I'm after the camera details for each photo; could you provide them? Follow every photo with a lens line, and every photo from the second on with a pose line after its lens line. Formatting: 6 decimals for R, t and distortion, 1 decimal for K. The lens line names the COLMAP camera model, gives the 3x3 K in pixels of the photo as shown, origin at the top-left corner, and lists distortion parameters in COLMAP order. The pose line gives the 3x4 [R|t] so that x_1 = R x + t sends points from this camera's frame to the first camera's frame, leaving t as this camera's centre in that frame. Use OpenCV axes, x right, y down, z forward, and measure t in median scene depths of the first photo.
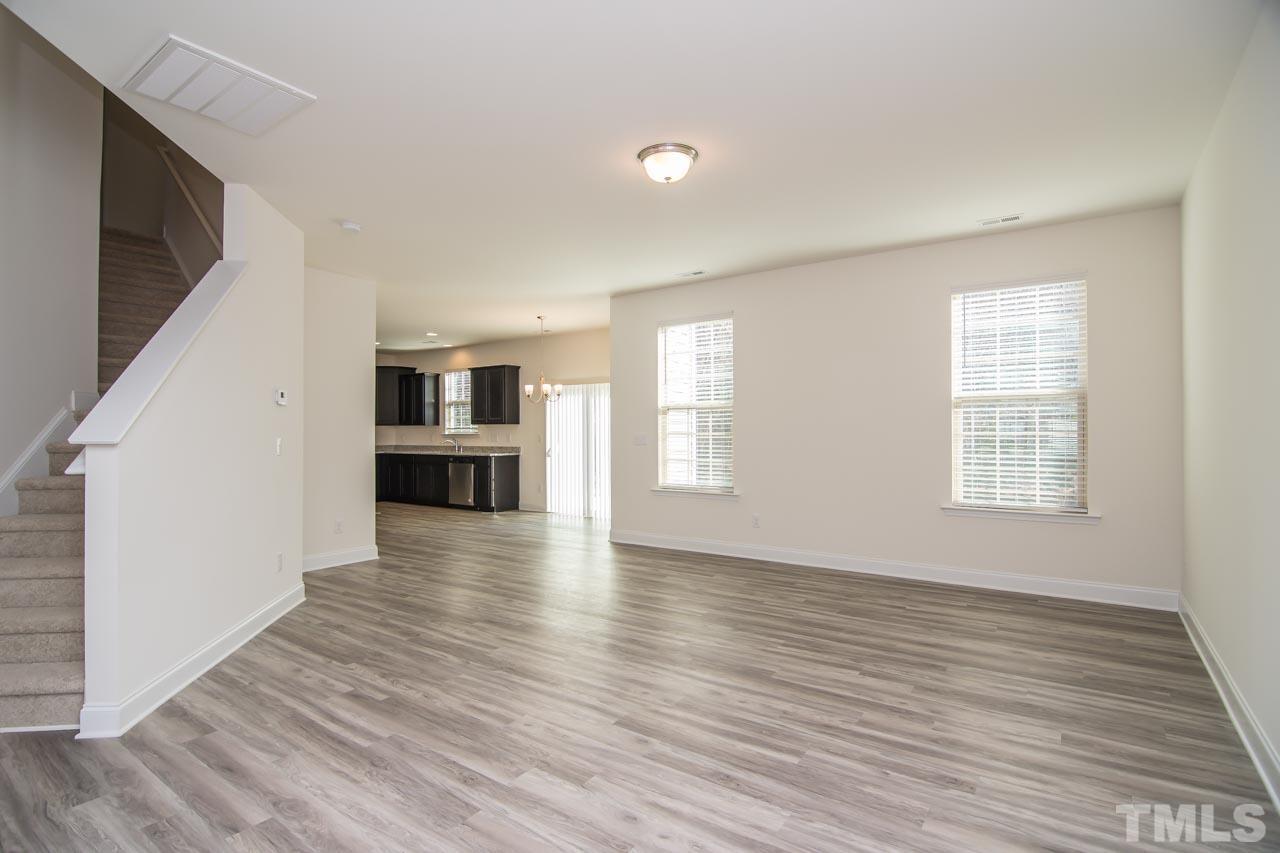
lens RADIAL K [[624.2, 0, 628.2], [0, 624.2, 439.6], [0, 0, 1]] dist [-0.001416, -0.000049]
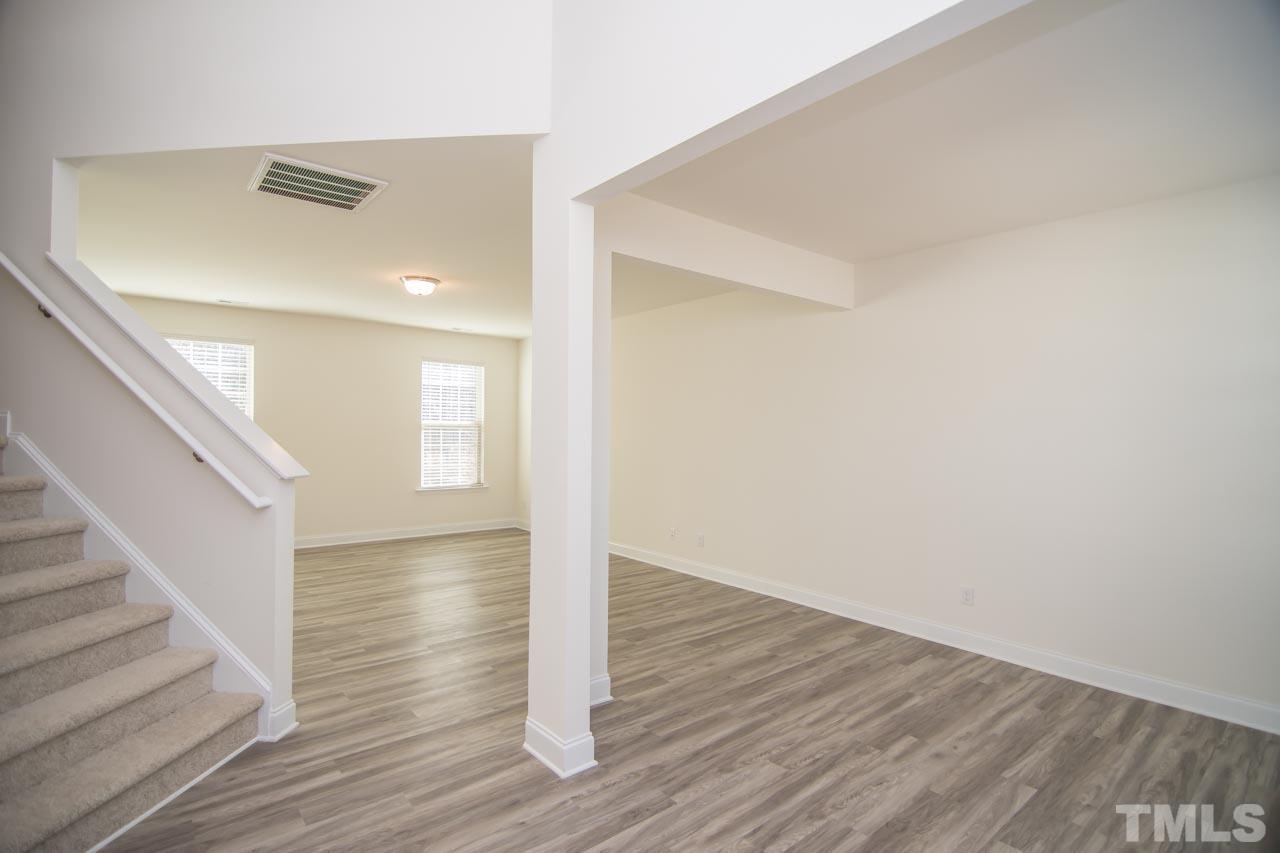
lens RADIAL K [[624.2, 0, 628.2], [0, 624.2, 439.6], [0, 0, 1]] dist [-0.001416, -0.000049]
pose [[0.243666, -0.007483, 0.969830, -1.428599], [-0.006126, 0.999938, 0.009255, -0.064230], [-0.969840, -0.008196, 0.243605, 0.081532]]
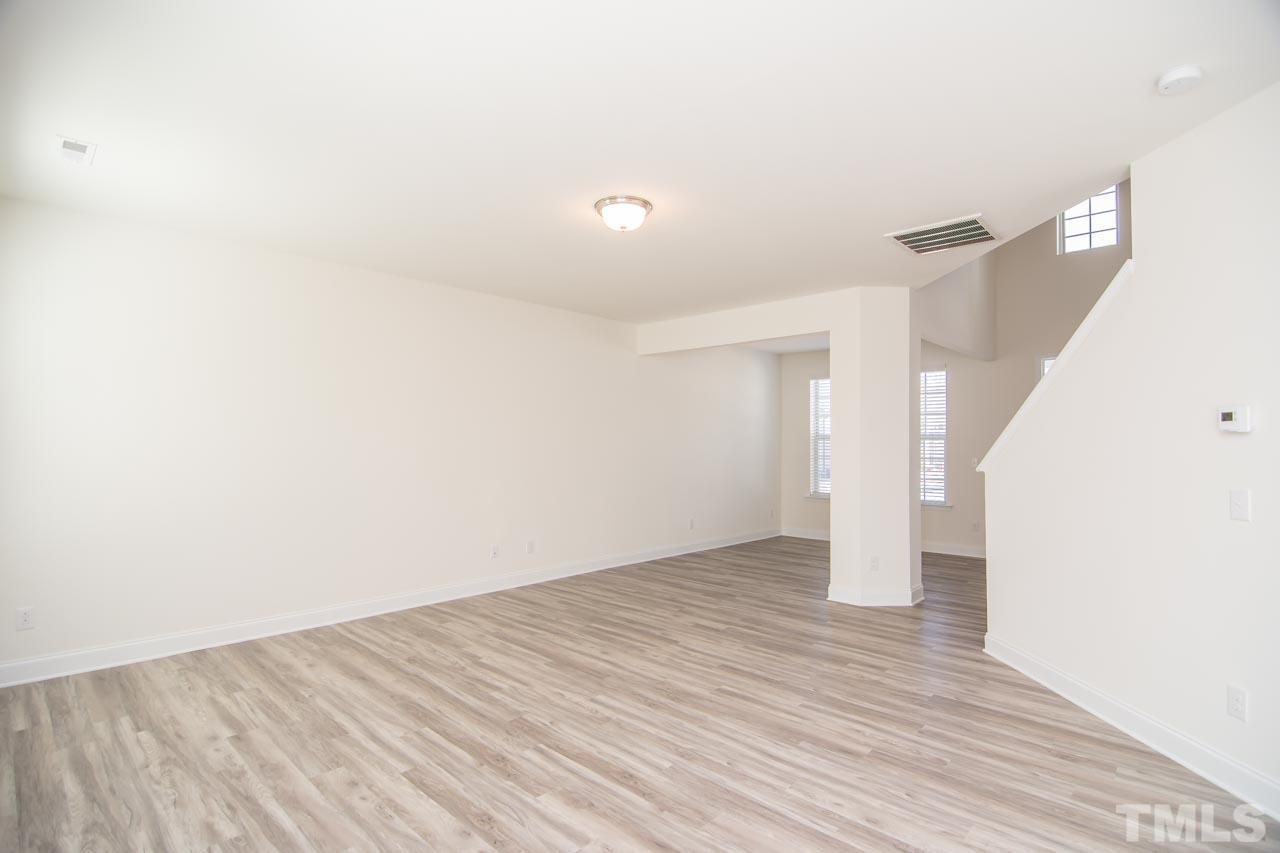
lens RADIAL K [[619.2, 0, 640.0], [0, 619.2, 426.5], [0, 0, 1]] dist [-0.055303, -0.000095]
pose [[-0.992717, 0.004418, 0.120390, -0.093048], [0.002716, 0.999894, -0.014297, -0.071709], [-0.120441, -0.013865, -0.992624, 2.115851]]
